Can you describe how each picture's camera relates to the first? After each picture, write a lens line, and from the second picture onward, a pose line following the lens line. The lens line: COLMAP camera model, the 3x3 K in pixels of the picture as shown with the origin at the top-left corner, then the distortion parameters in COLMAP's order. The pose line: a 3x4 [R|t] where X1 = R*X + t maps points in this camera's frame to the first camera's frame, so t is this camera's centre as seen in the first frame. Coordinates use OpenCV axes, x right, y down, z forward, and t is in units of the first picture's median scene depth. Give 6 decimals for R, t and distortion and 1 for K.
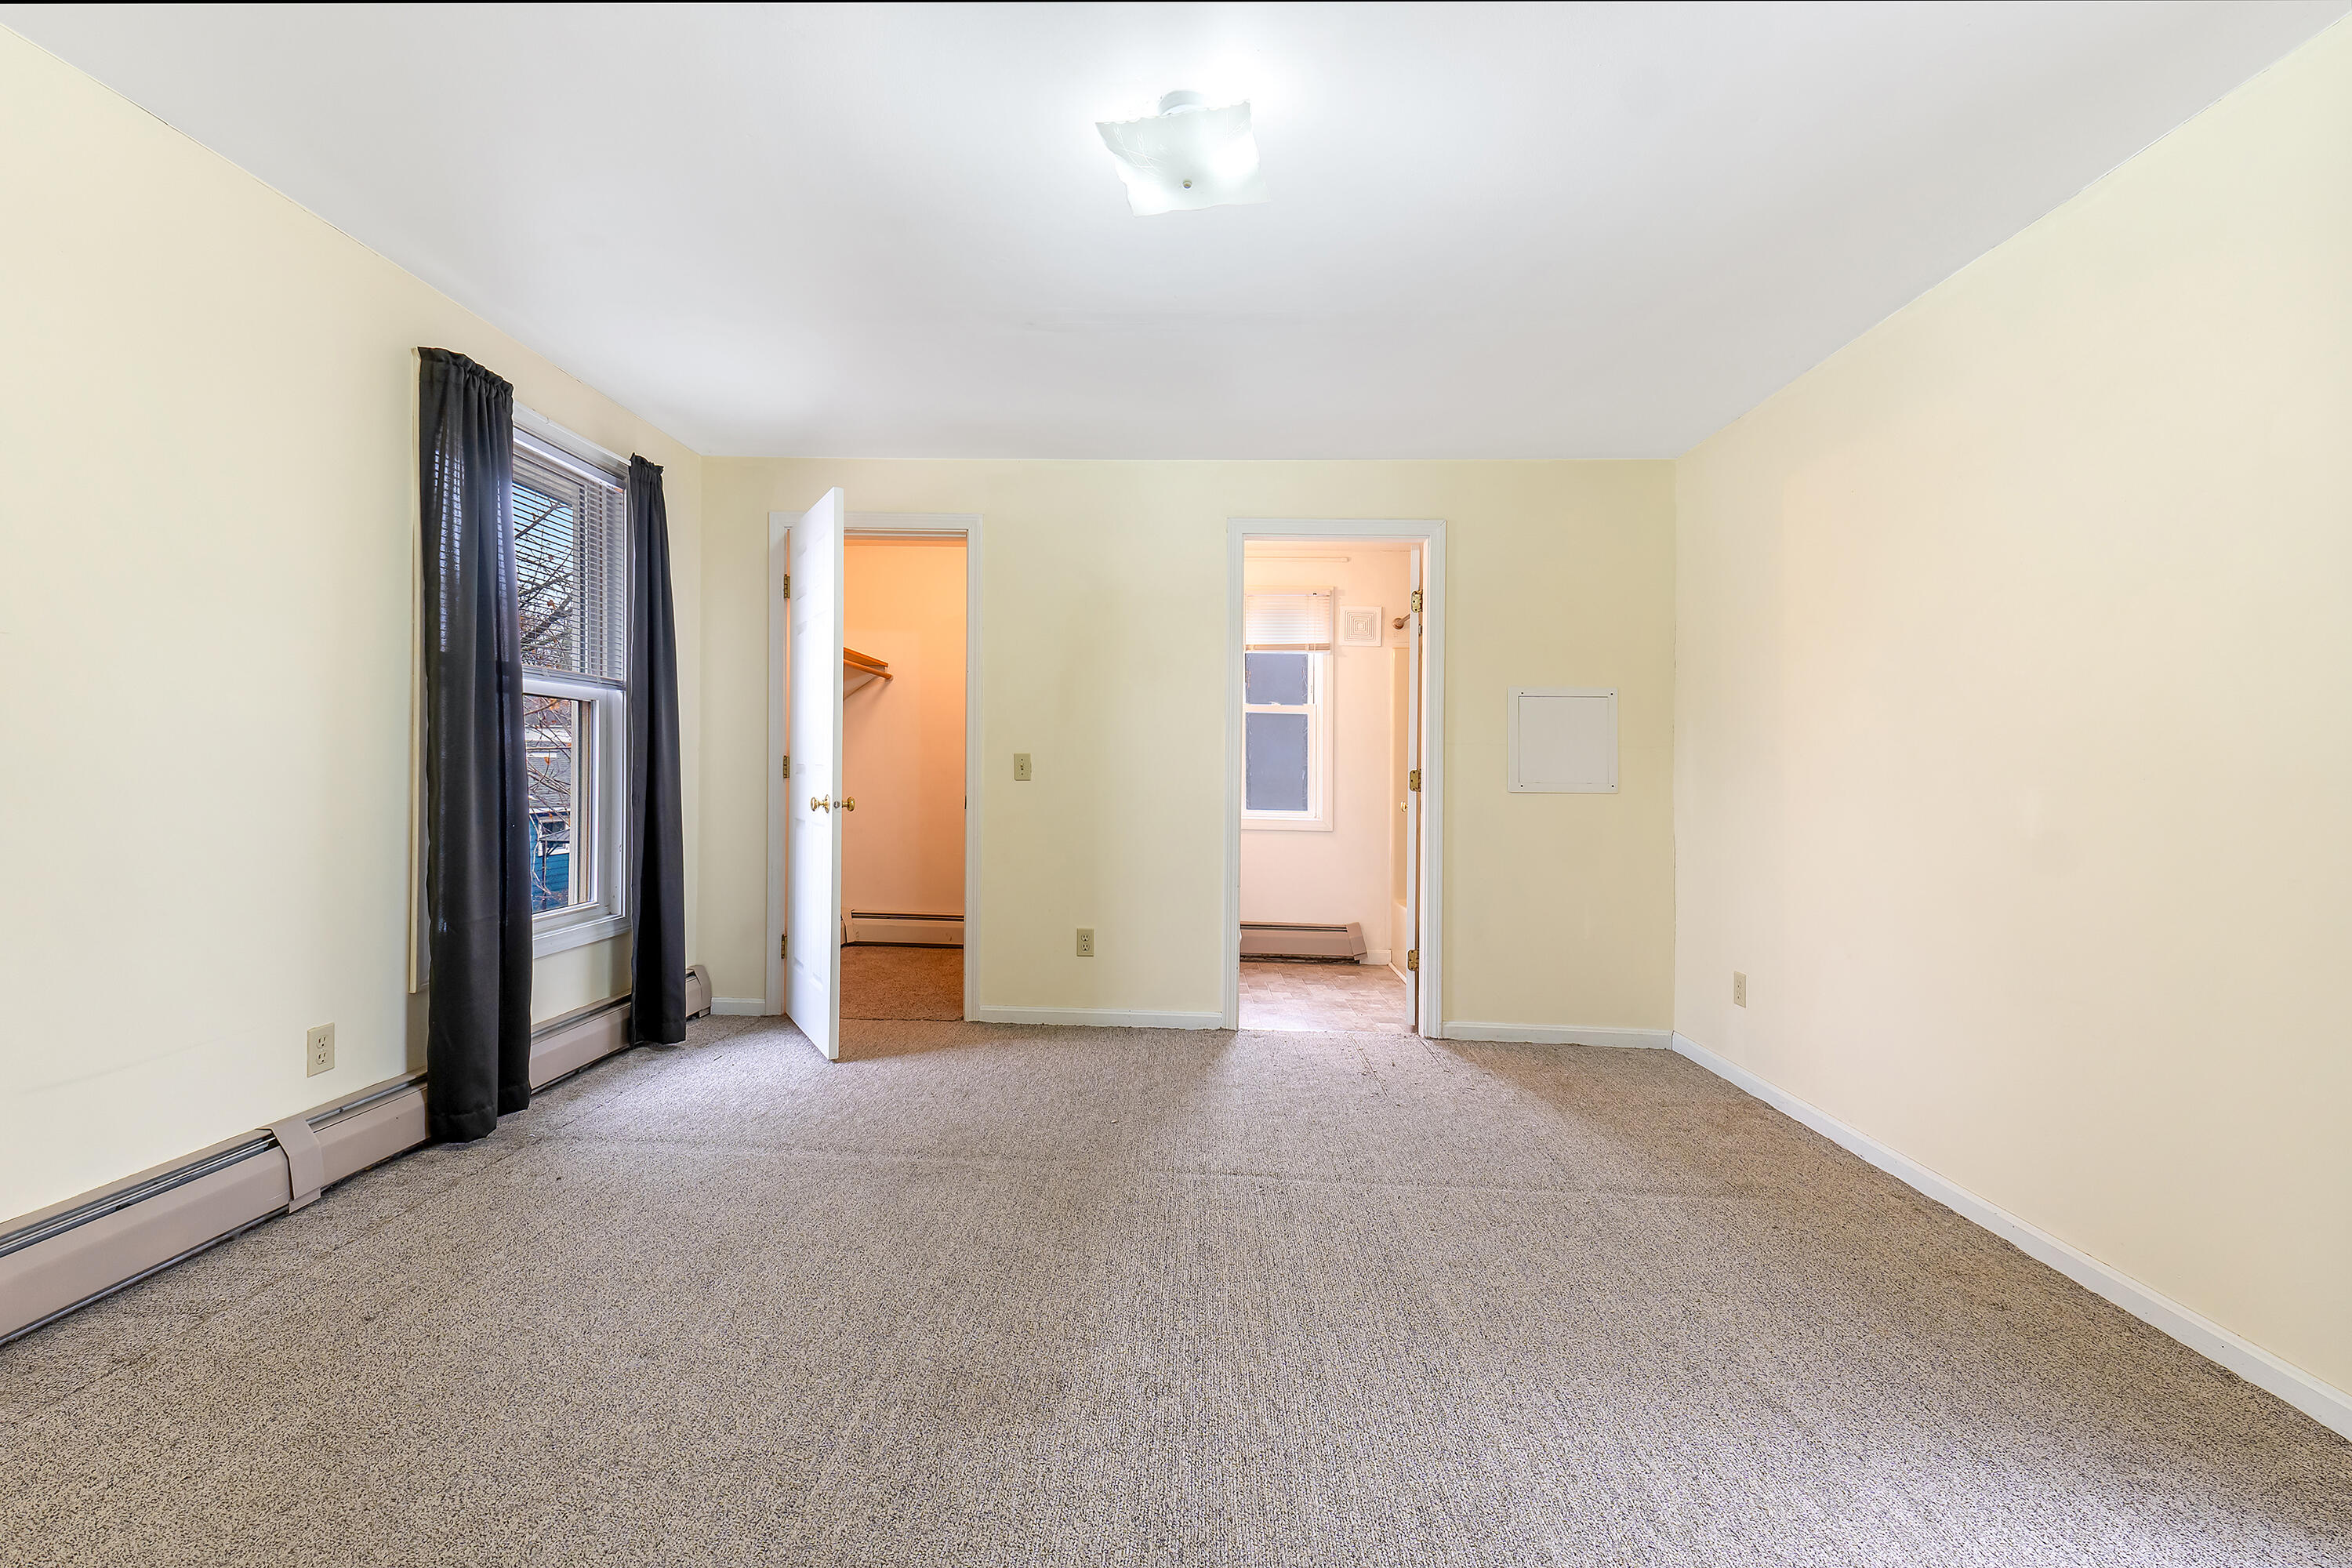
lens RADIAL K [[963.6, 0, 1168.1], [0, 963.6, 780.0], [0, 0, 1]] dist [0.008238, -0.000414]
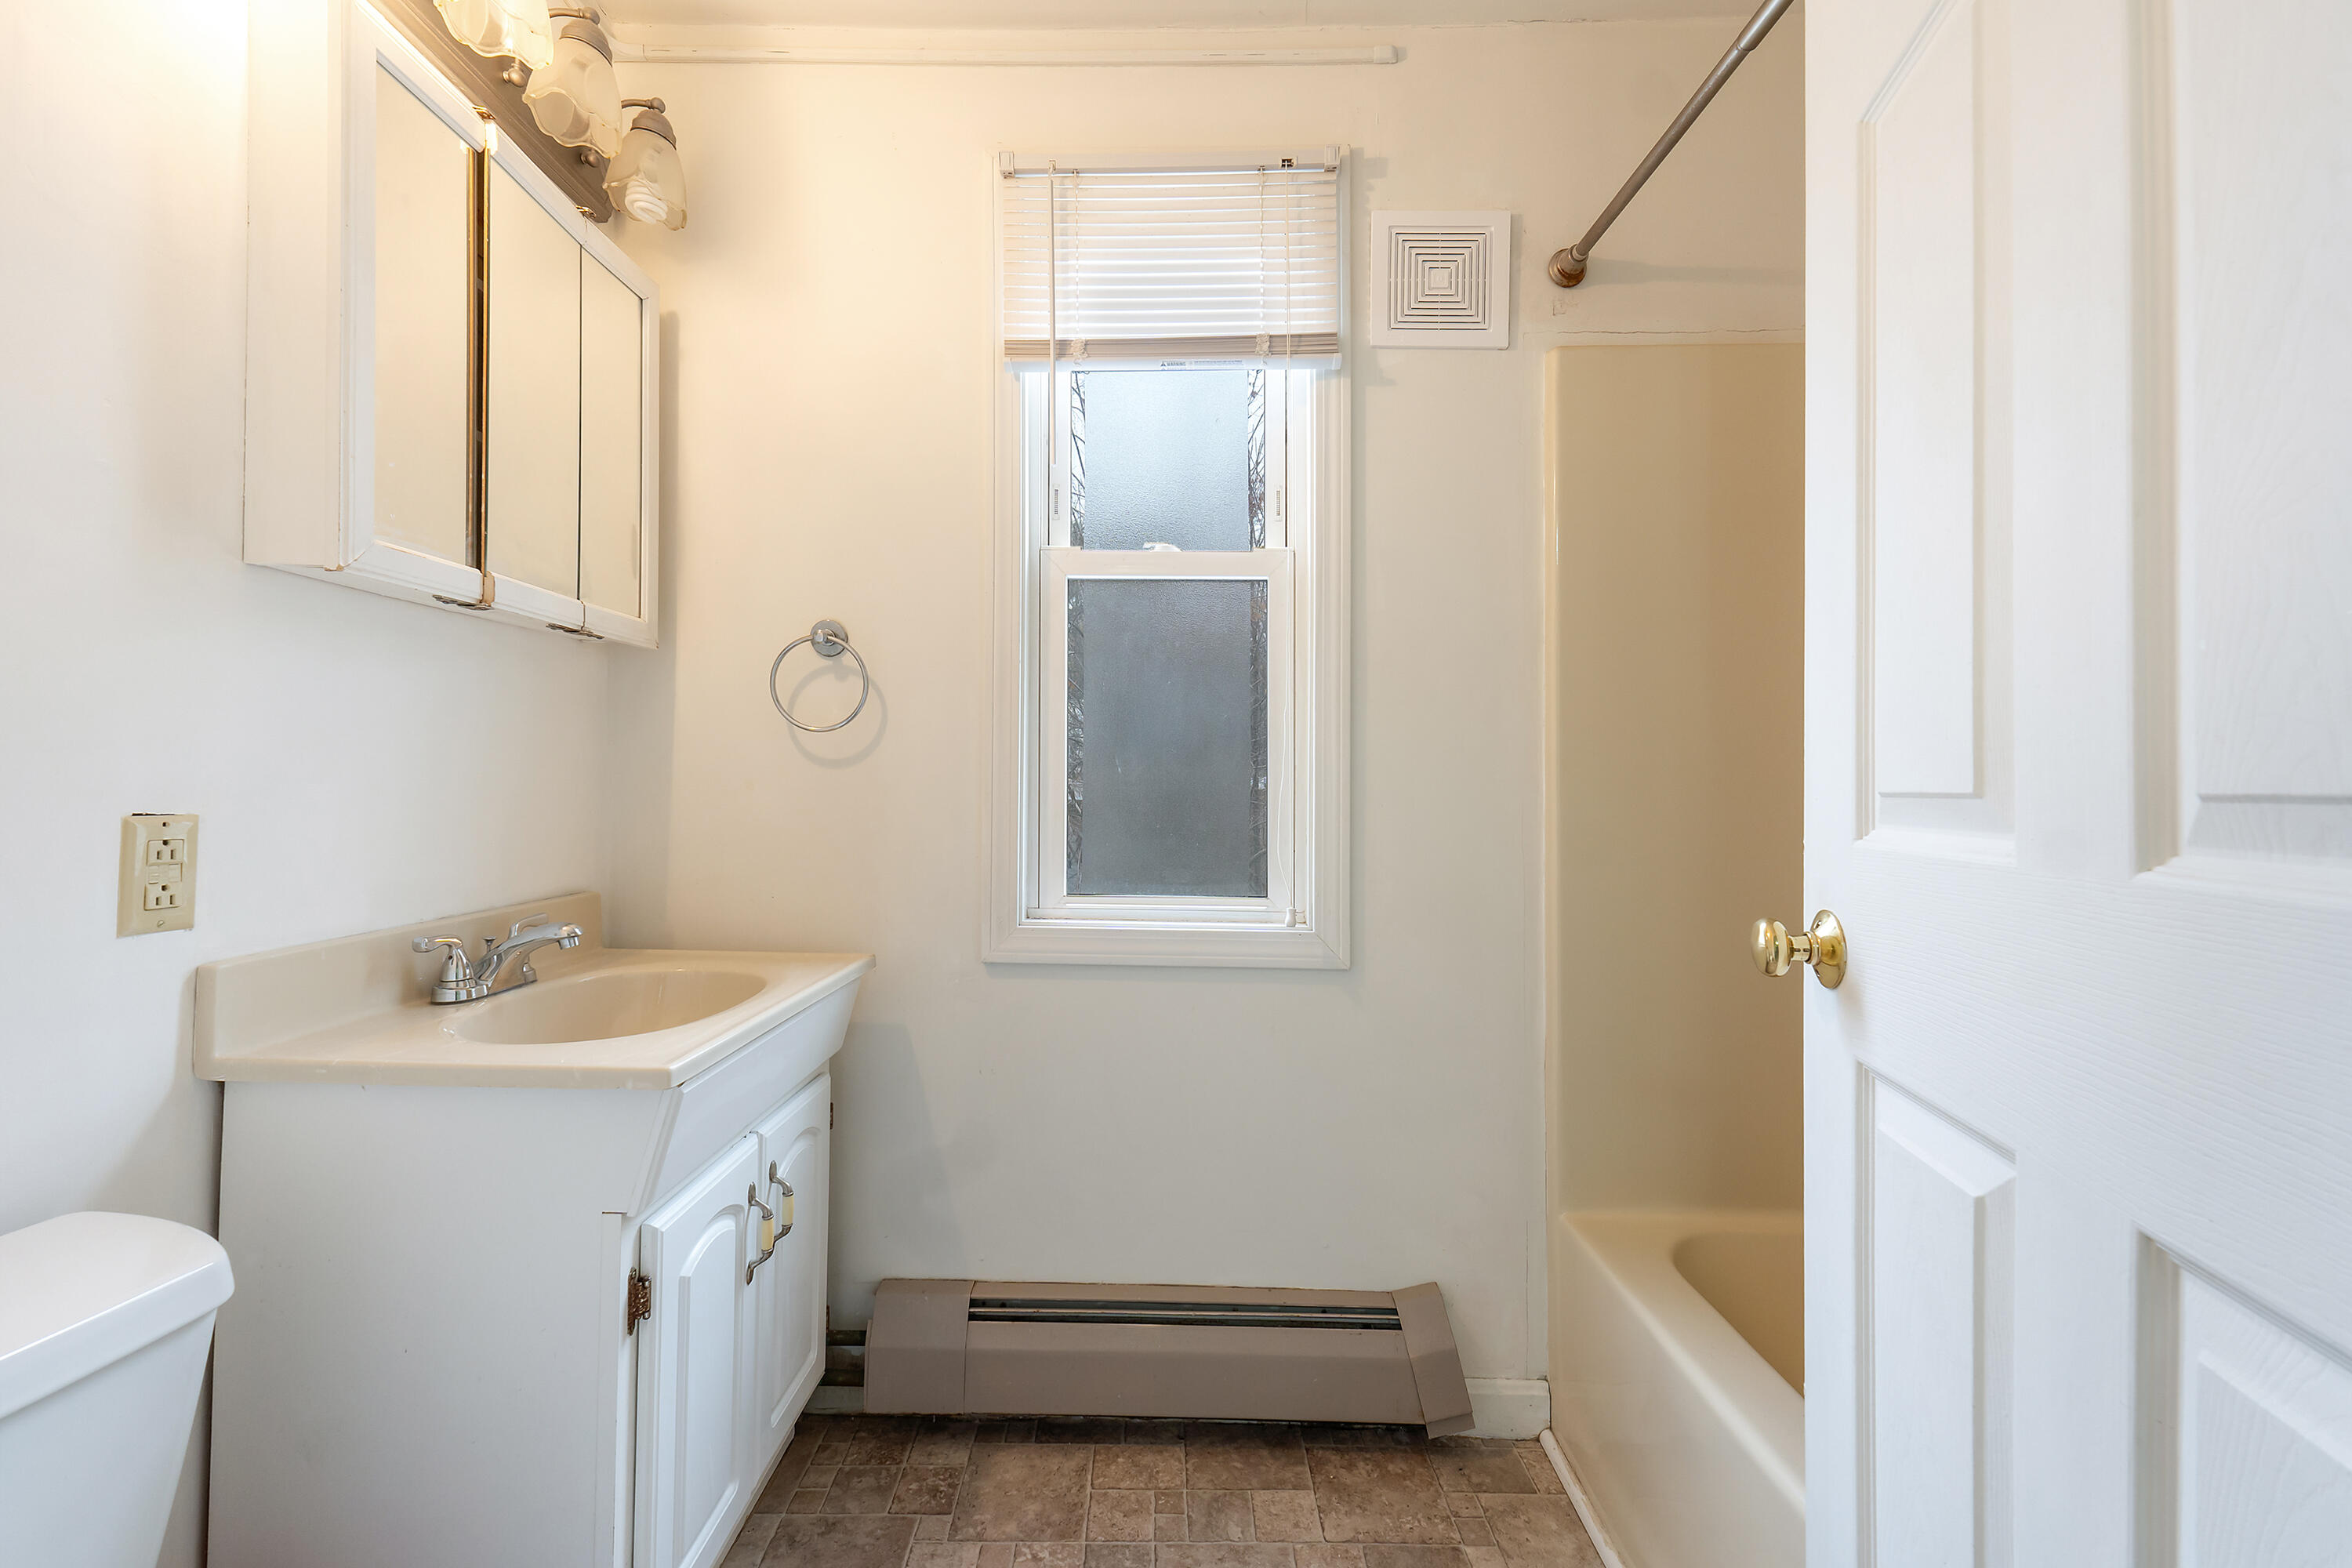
lens RADIAL K [[963.6, 0, 1178.9], [0, 963.6, 781.9], [0, 0, 1]] dist [0.008238, -0.000414]
pose [[0.999952, -0.002132, -0.009615, 0.121631], [0.002118, 0.999997, -0.001399, -0.004689], [0.009618, 0.001378, 0.999953, 0.703673]]
